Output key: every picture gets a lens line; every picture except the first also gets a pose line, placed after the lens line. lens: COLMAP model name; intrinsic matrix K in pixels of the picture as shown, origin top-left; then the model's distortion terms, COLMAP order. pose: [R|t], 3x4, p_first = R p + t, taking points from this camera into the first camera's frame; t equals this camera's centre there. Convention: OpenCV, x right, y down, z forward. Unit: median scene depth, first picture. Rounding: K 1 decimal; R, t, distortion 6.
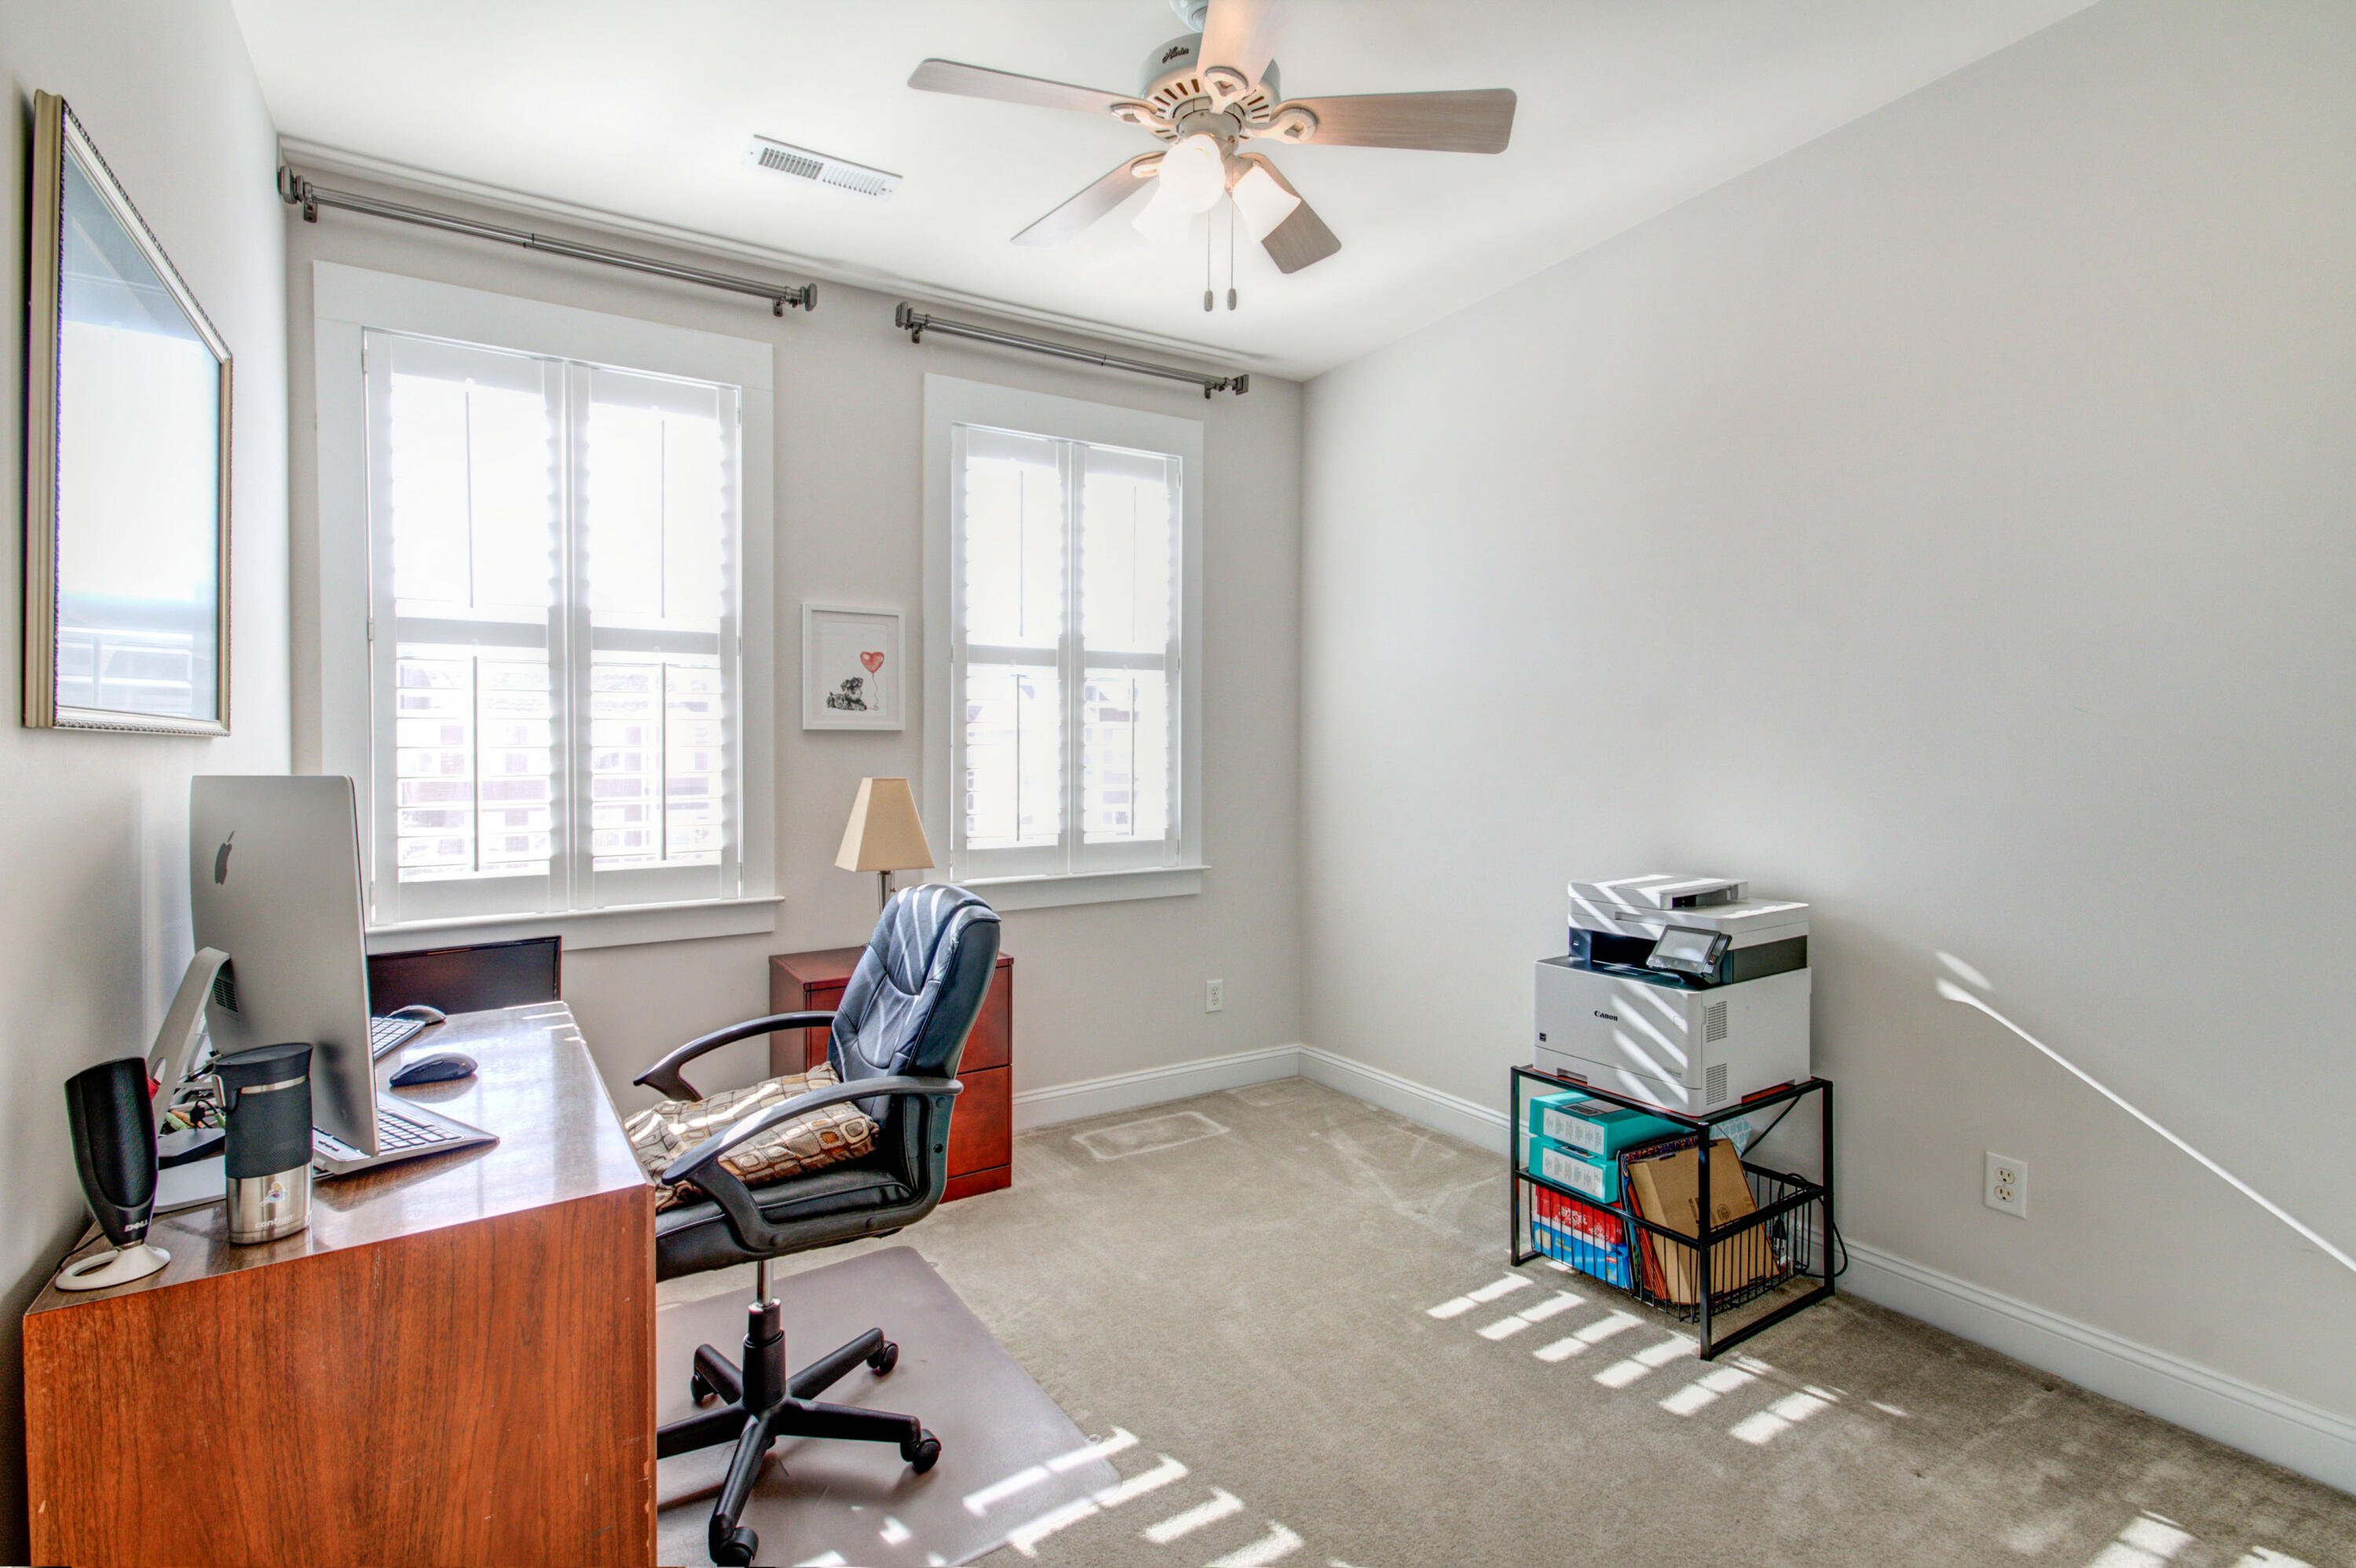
lens RADIAL K [[1110.6, 0, 1189.4], [0, 1110.6, 778.2], [0, 0, 1]] dist [-0.002505, -0.000602]
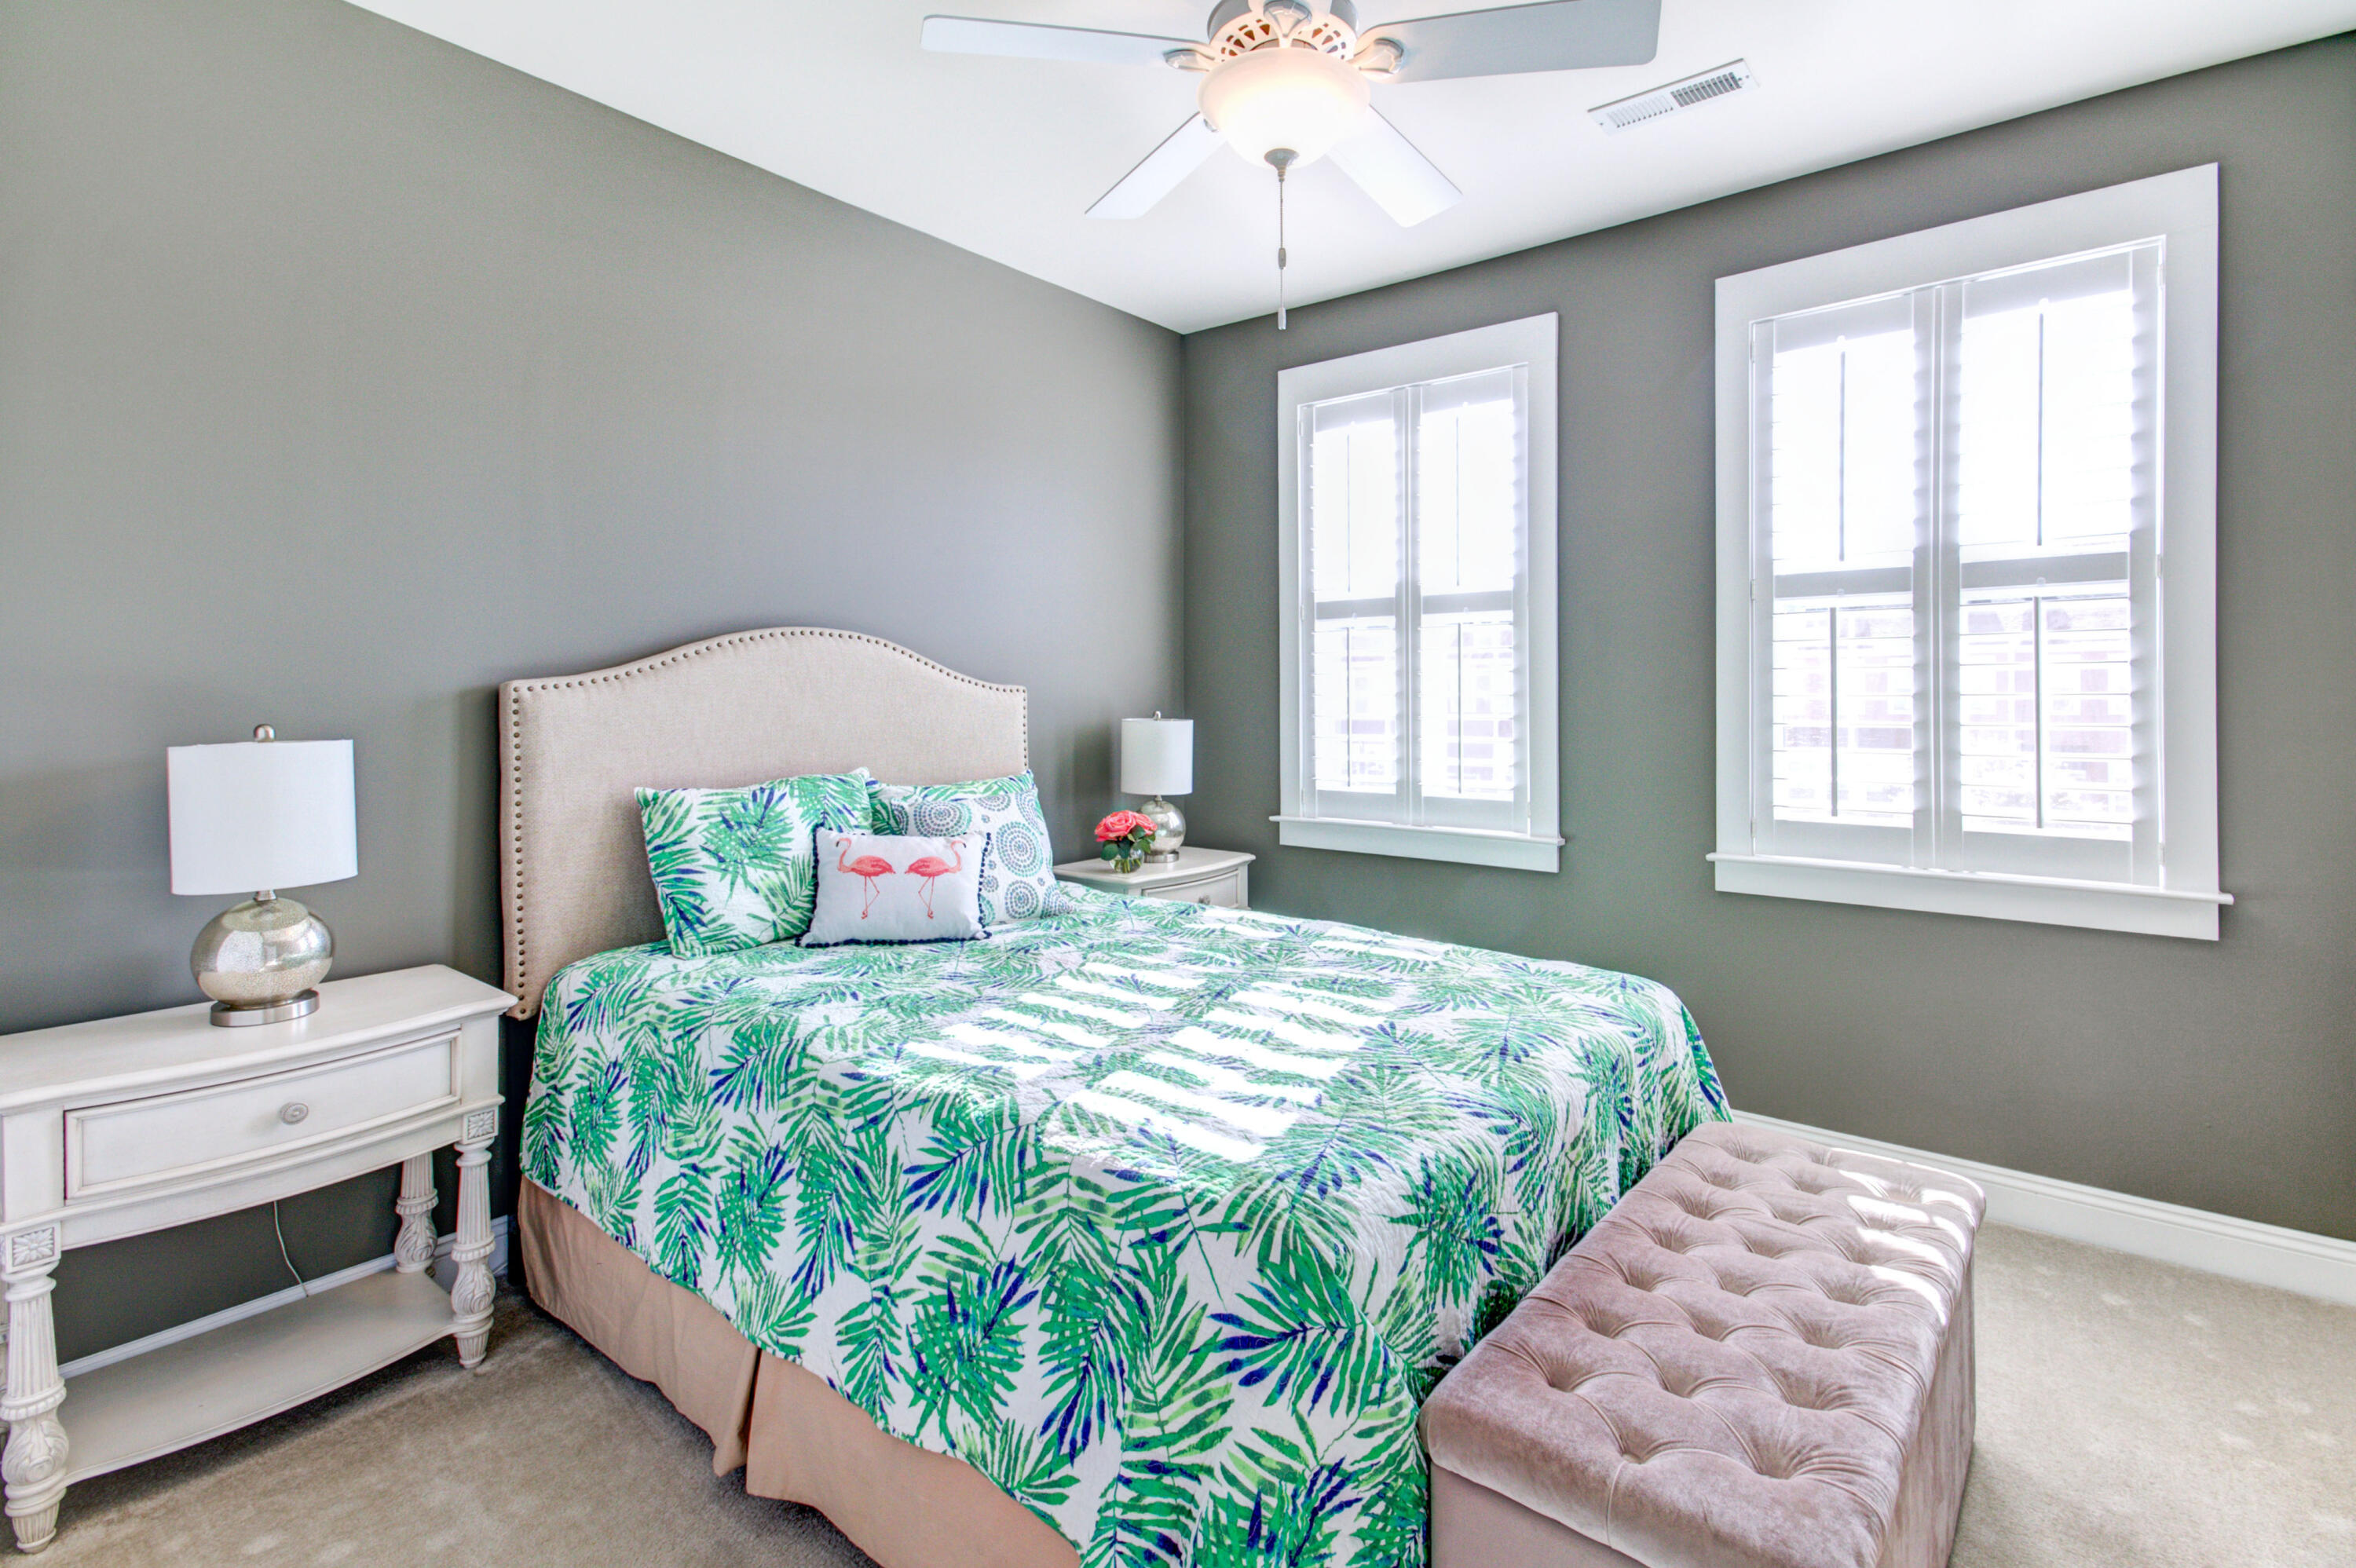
lens RADIAL K [[1132.4, 0, 1175.2], [0, 1132.4, 686.2], [0, 0, 1]] dist [-0.001035, -0.000057]
pose [[0.315482, -0.005894, -0.948913, 0.427773], [-0.027216, 0.999513, -0.015257, -0.008628], [0.948541, 0.030639, 0.315168, 0.270888]]
